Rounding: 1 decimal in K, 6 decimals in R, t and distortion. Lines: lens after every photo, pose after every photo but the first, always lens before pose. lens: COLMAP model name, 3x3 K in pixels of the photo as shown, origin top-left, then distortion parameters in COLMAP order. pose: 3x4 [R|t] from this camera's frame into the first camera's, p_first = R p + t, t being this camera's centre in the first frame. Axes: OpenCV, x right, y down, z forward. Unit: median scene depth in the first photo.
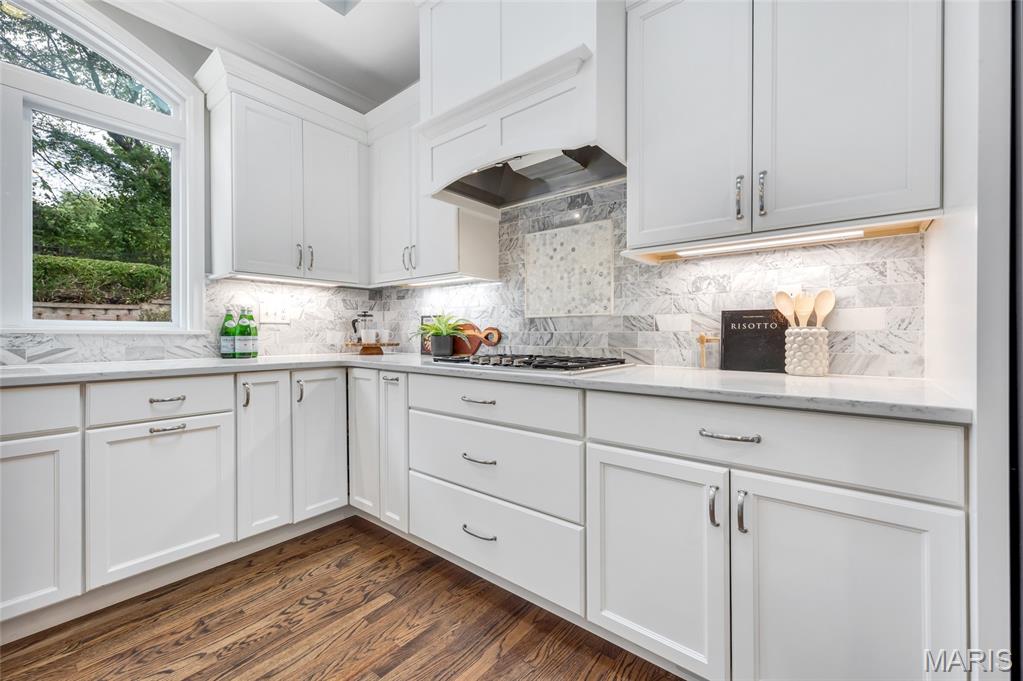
lens RADIAL K [[422.6, 0, 494.9], [0, 422.6, 334.6], [0, 0, 1]] dist [0.005575, -0.000064]
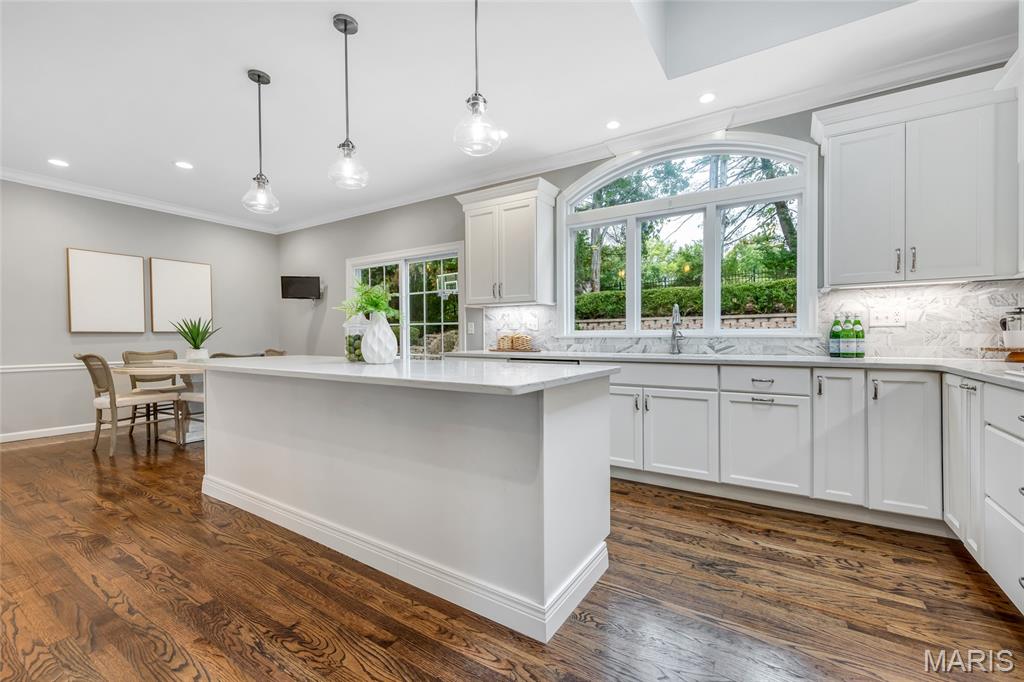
lens RADIAL K [[423.1, 0, 535.6], [0, 423.1, 341.9], [0, 0, 1]] dist [0.005575, -0.000064]
pose [[0.150448, 0.008046, -0.988585, 0.496360], [0.003884, 0.999954, 0.008729, -0.000934], [0.988610, -0.005153, 0.150410, -0.022366]]
